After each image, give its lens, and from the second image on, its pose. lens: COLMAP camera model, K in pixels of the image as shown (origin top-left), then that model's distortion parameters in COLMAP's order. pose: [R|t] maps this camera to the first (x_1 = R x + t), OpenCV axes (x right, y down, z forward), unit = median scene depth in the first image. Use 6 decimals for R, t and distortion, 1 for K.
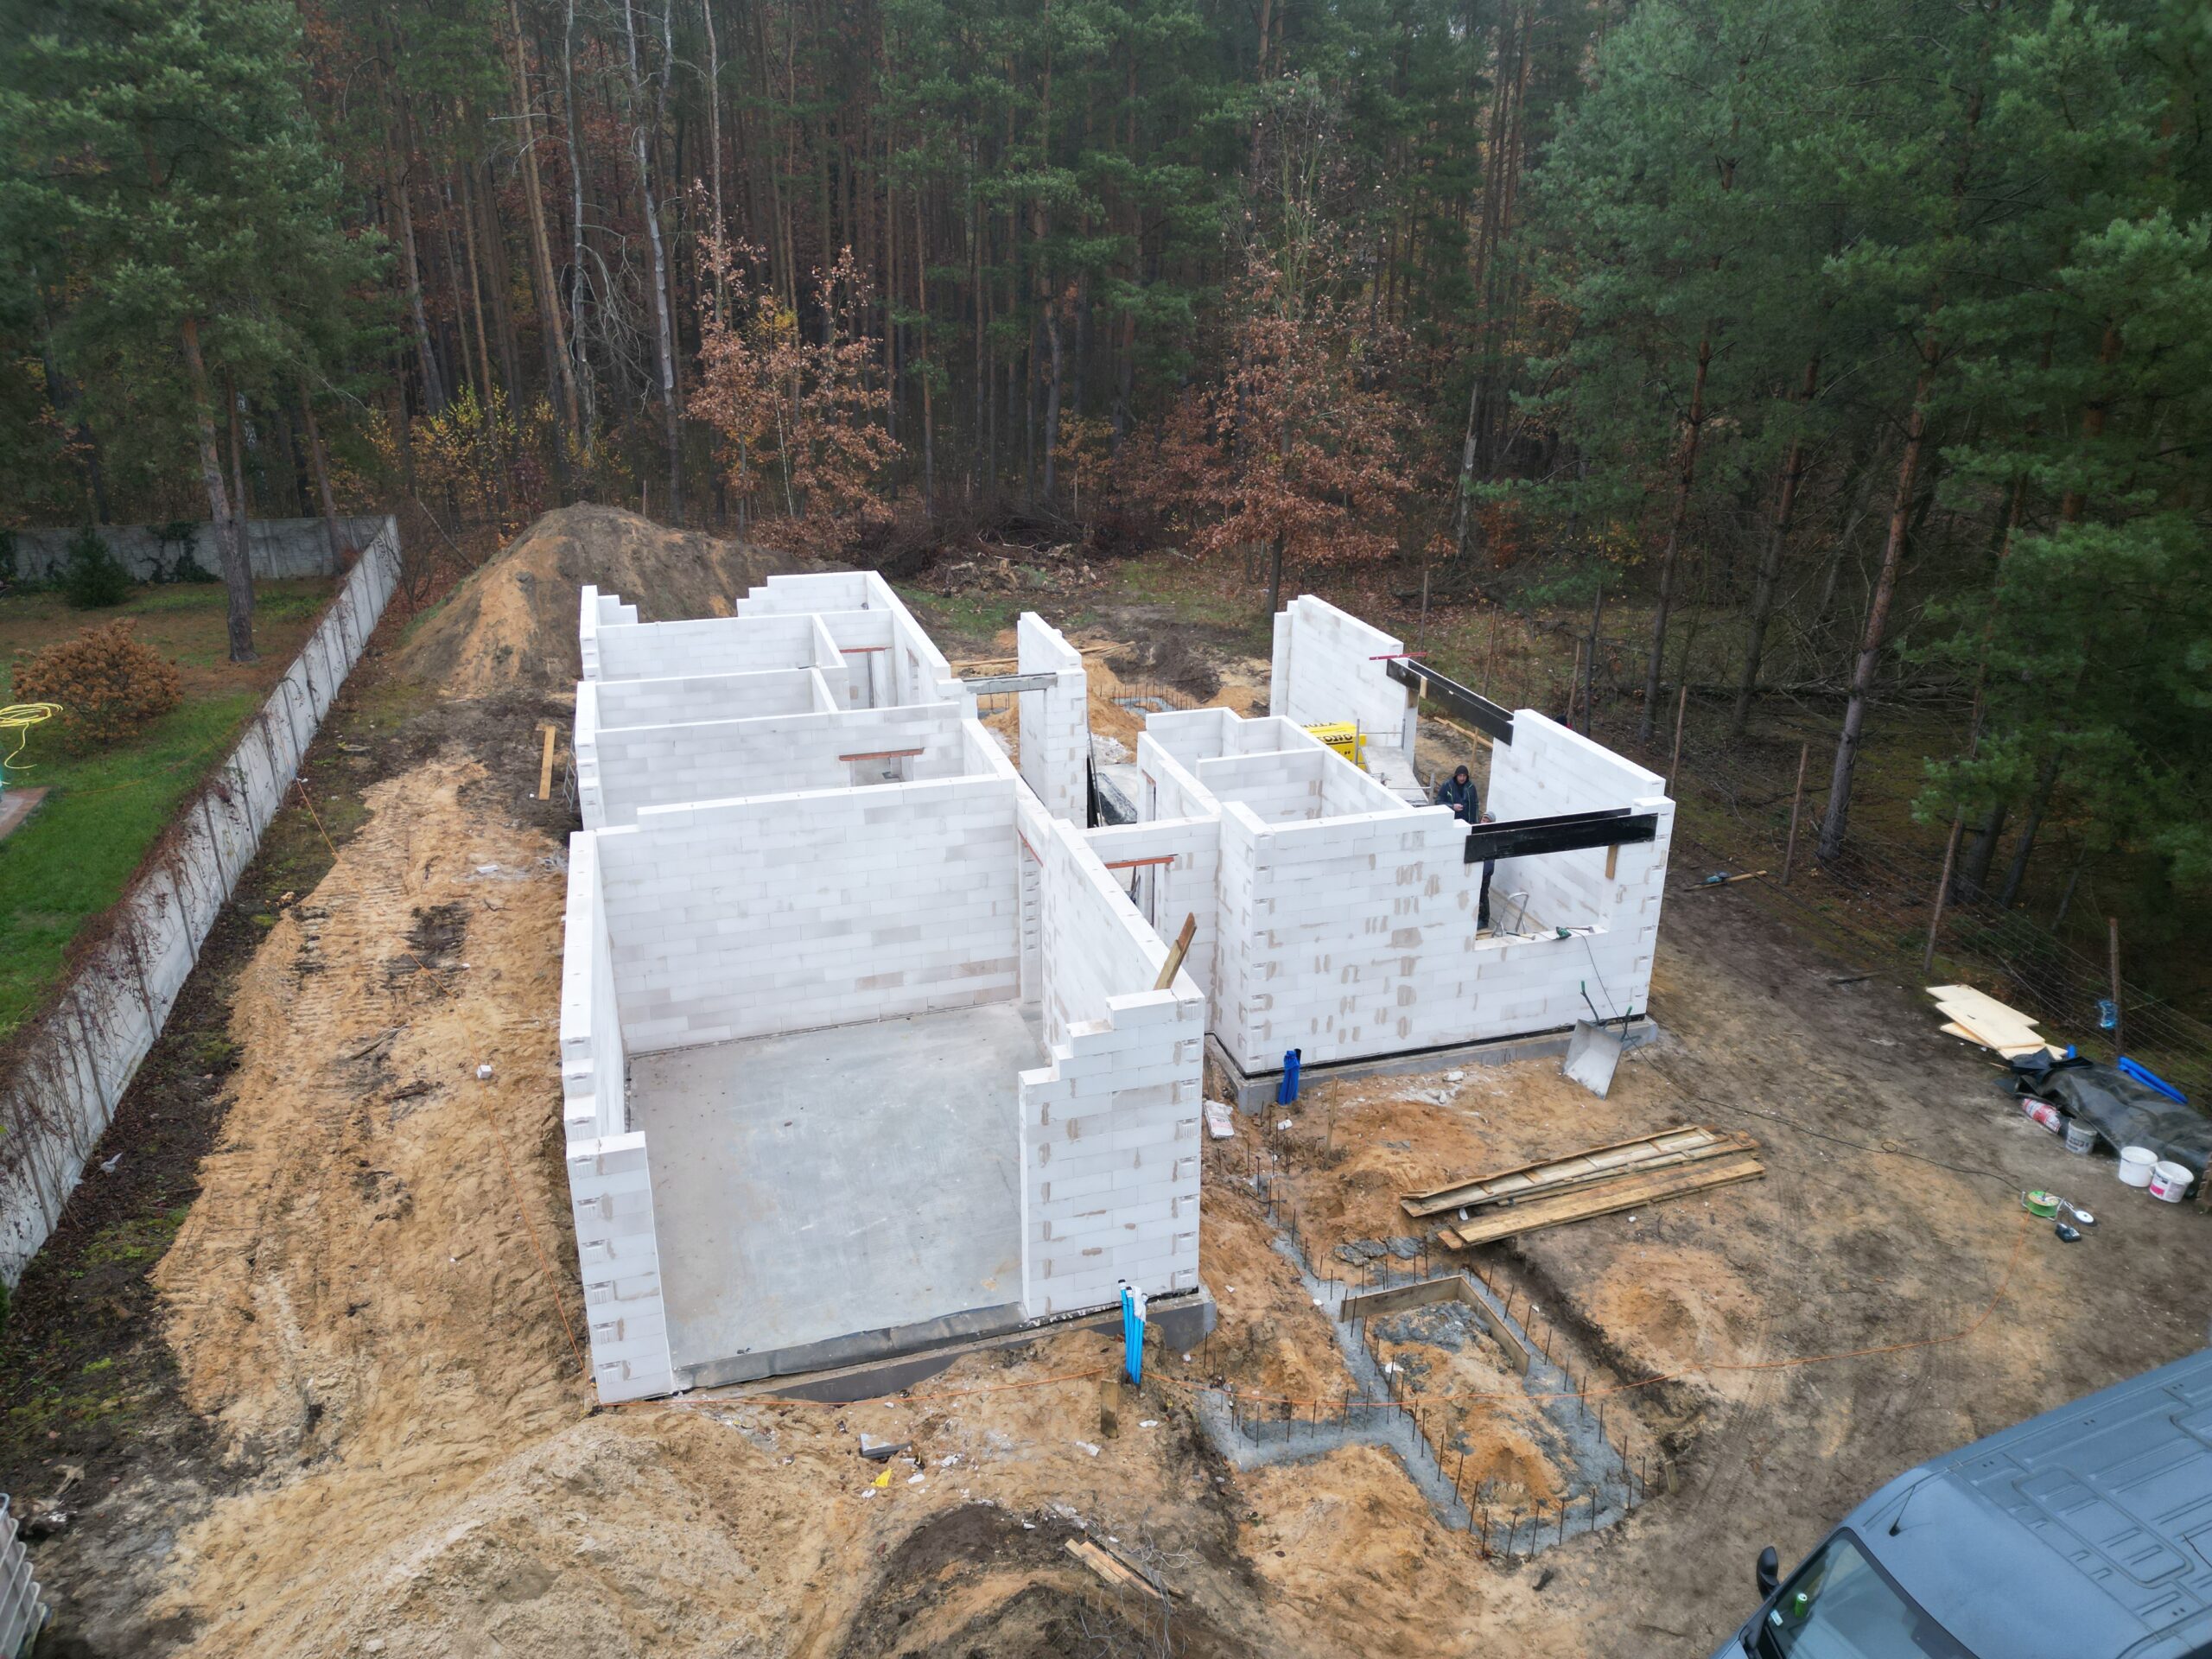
lens RADIAL K [[1536.7, 0, 1096.6], [0, 1536.7, 828.1], [0, 0, 1]] dist [0.077244, -0.073628]
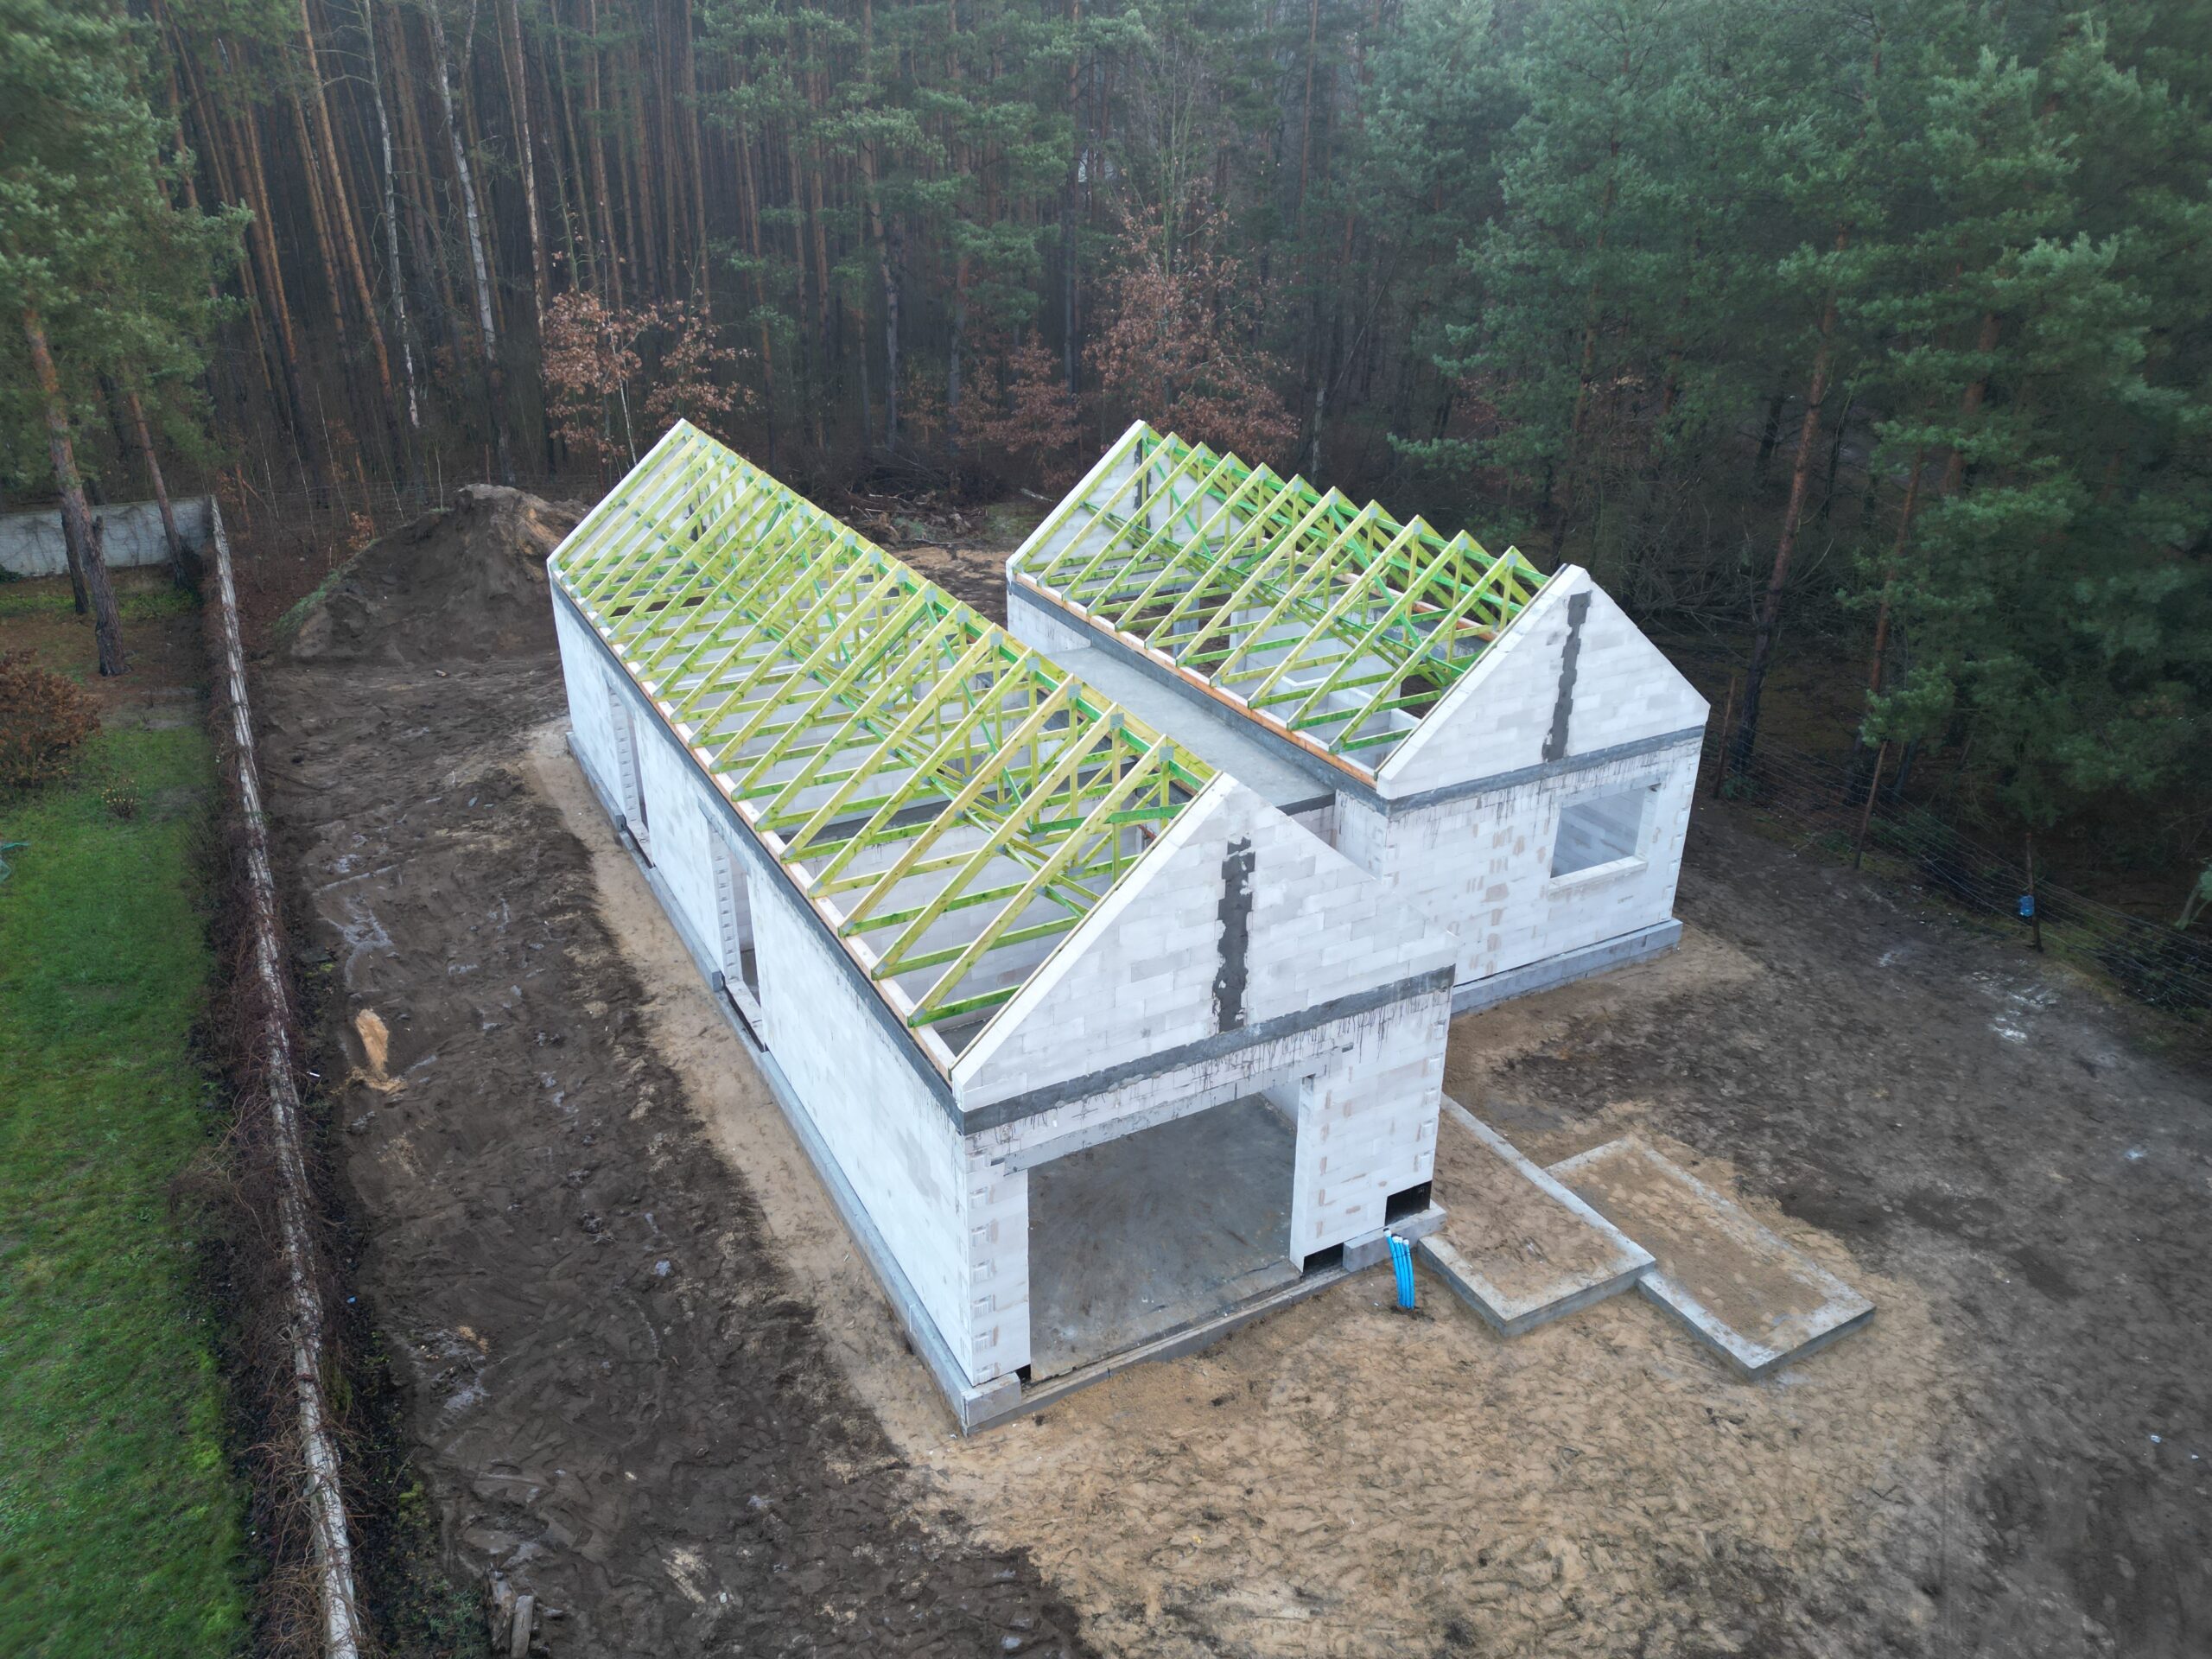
lens RADIAL K [[1536.7, 0, 1095.1], [0, 1536.7, 832.0], [0, 0, 1]] dist [0.077244, -0.073628]
pose [[0.979649, -0.087258, 0.180762, -0.260964], [0.074248, 0.994220, 0.077543, -0.074562], [-0.186483, -0.062544, 0.980465, -0.048132]]
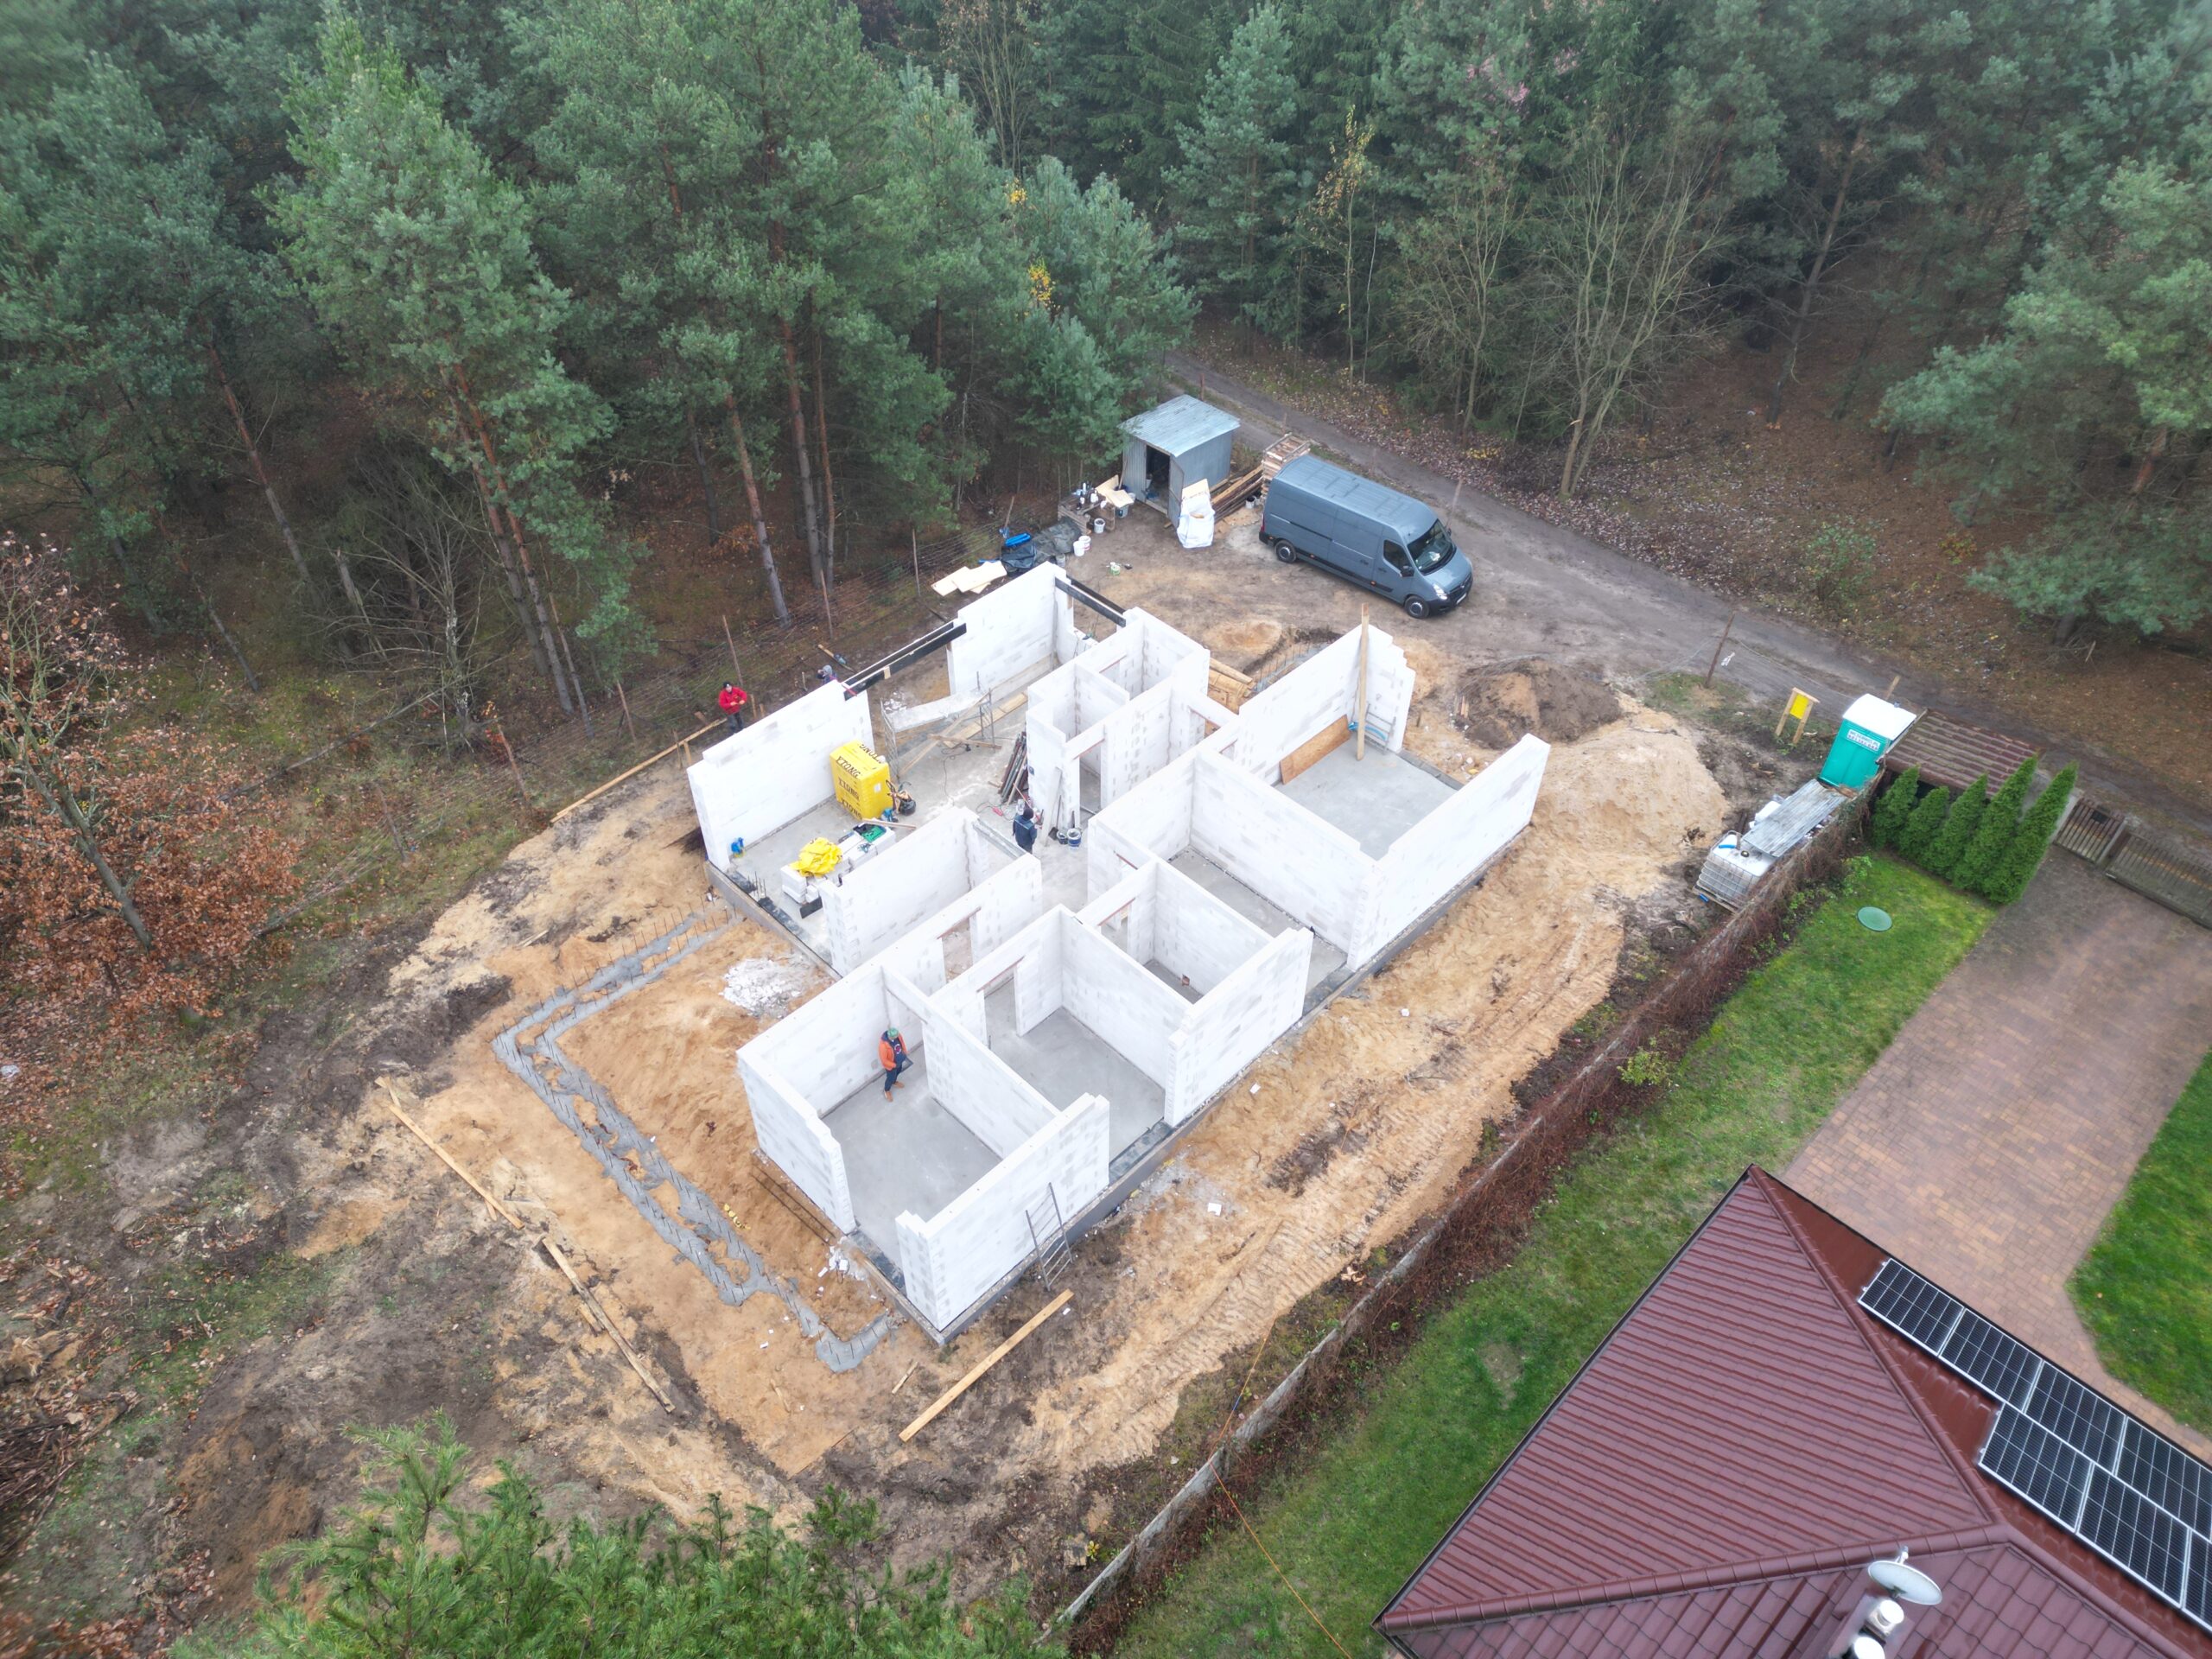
lens RADIAL K [[1536.7, 0, 1093.3], [0, 1536.7, 827.5], [0, 0, 1]] dist [0.077244, -0.073628]
pose [[-0.471686, -0.619936, 0.627050, -1.115511], [0.321810, 0.541048, 0.776985, -1.339784], [-0.820945, 0.568283, -0.055703, 1.183009]]
